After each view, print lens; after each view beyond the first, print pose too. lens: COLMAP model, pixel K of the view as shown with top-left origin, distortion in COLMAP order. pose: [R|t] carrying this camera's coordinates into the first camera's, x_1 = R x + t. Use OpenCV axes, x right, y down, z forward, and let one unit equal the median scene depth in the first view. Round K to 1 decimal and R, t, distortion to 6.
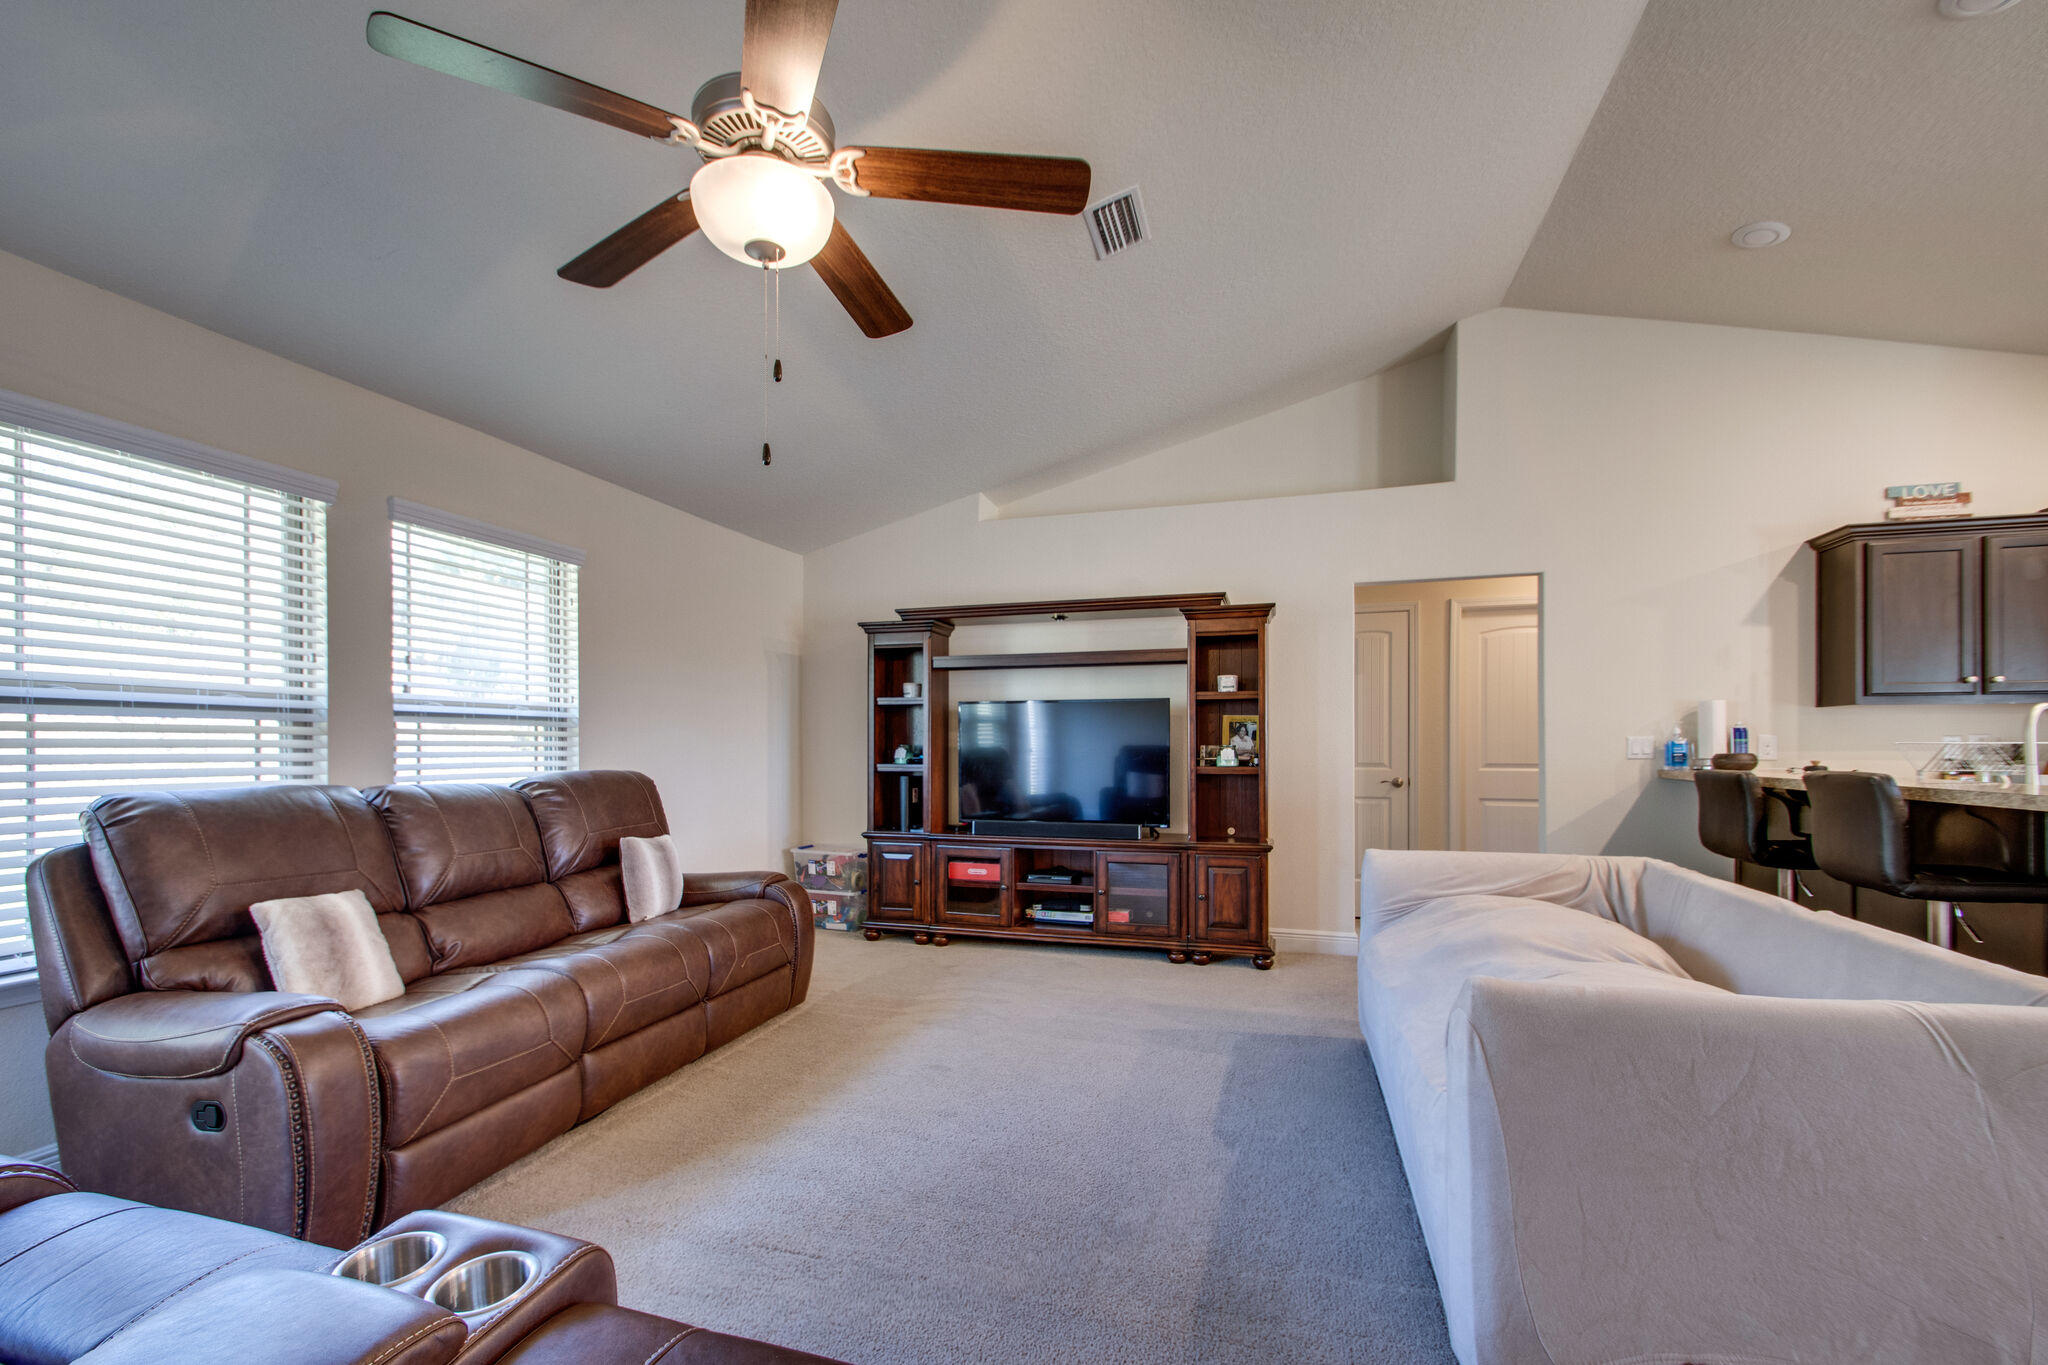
lens RADIAL K [[905.0, 0, 1010.3], [0, 905.0, 742.1], [0, 0, 1]] dist [0.010540, -0.001898]
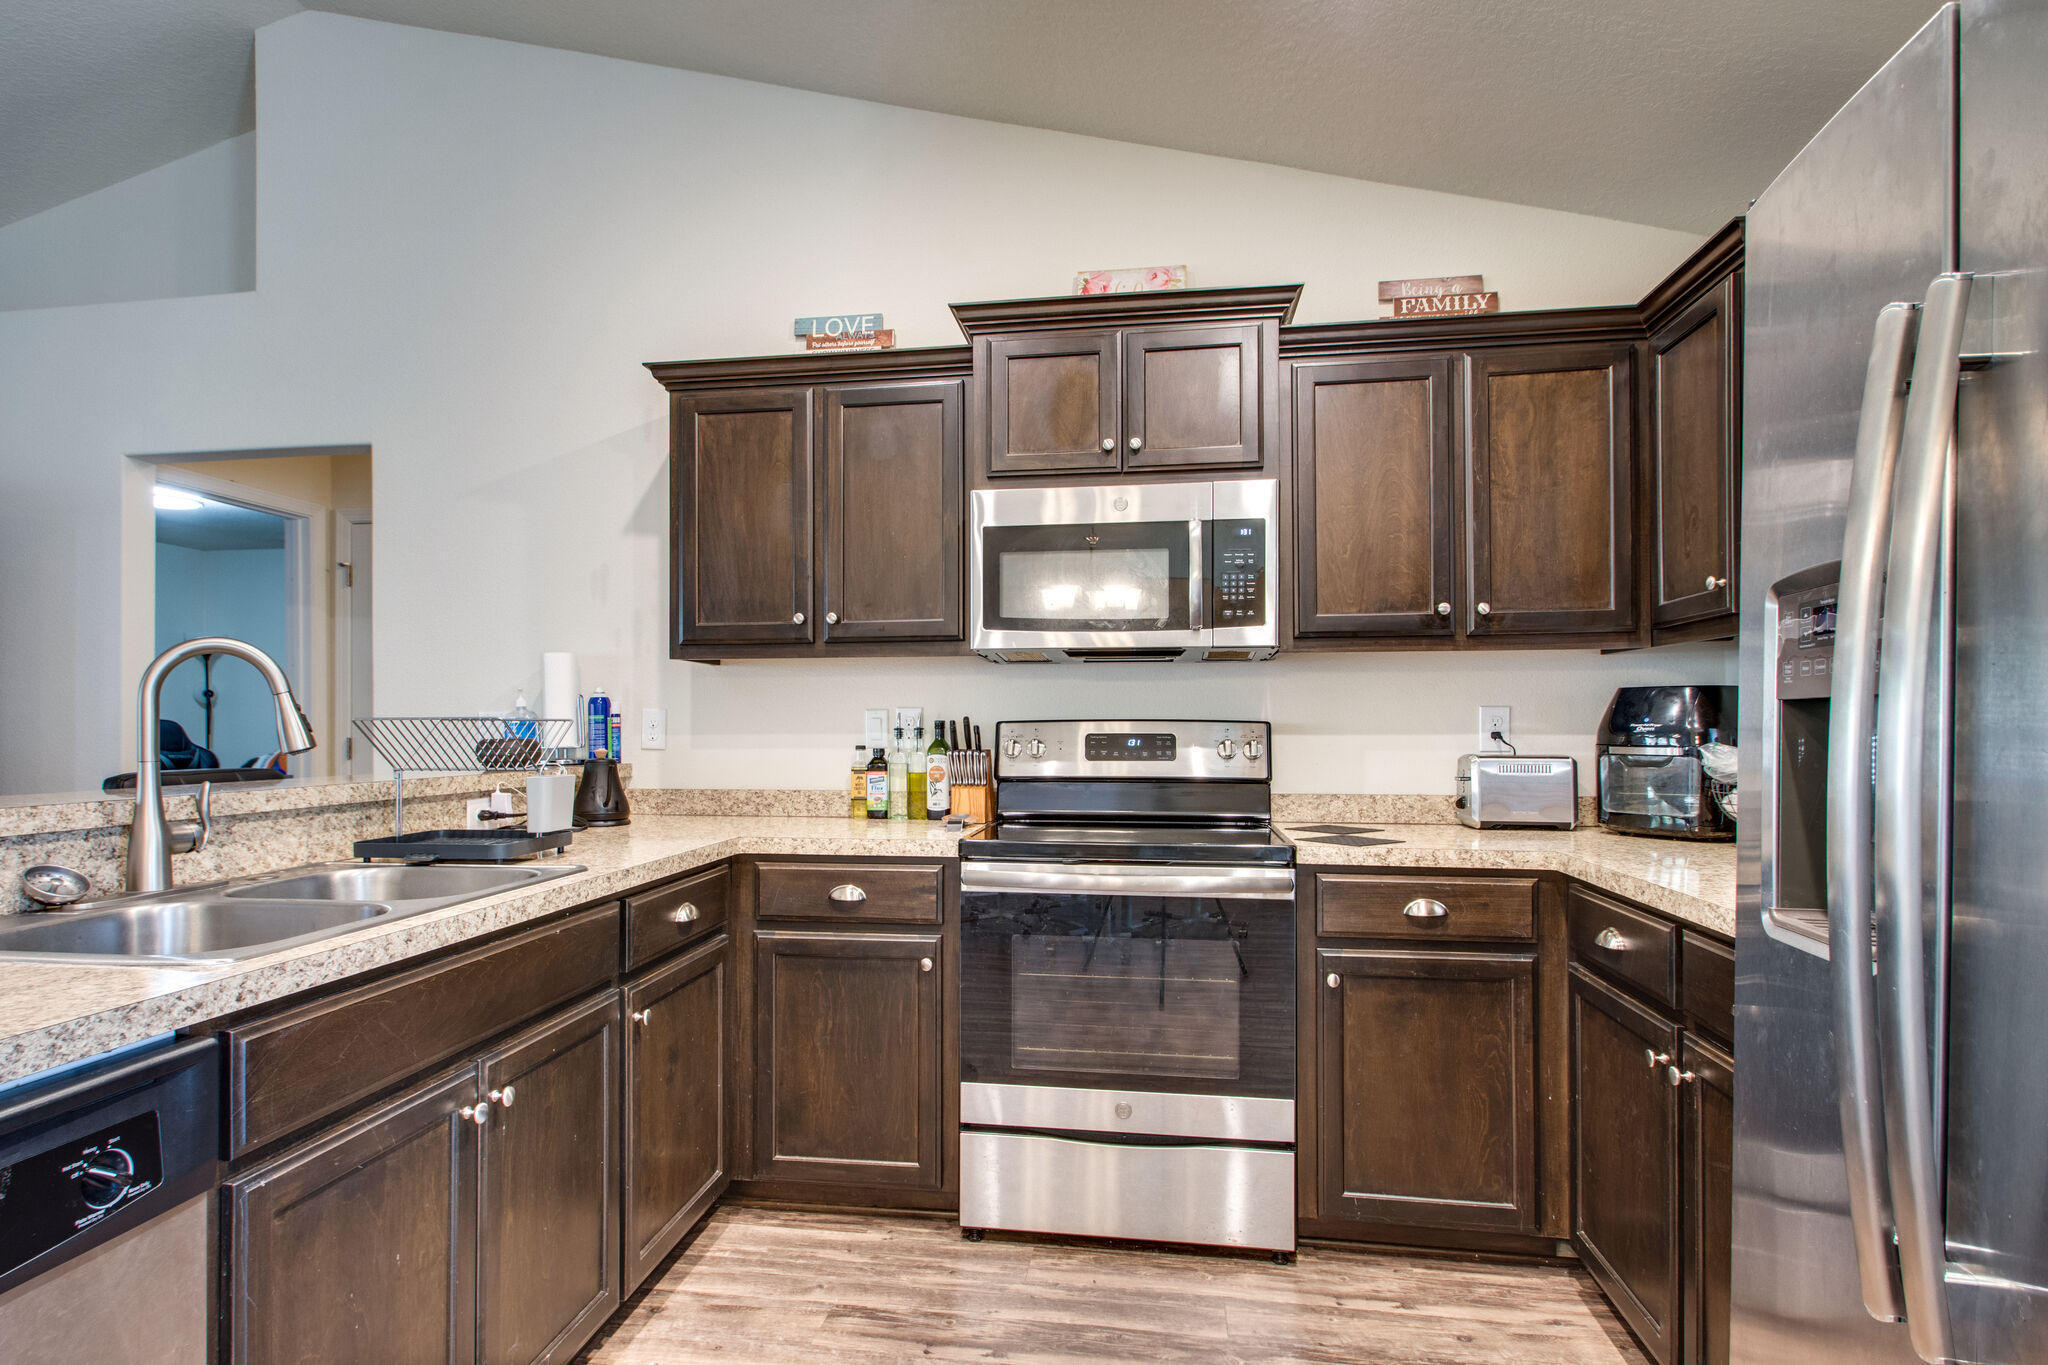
lens RADIAL K [[1068.8, 0, 991.7], [0, 1068.8, 722.6], [0, 0, 1]] dist [0.007235, -0.006741]
pose [[0.986263, 0.000300, 0.165184, 0.916788], [0.000541, 0.999987, -0.005044, 0.005019], [-0.165184, 0.005064, 0.986250, 0.231557]]
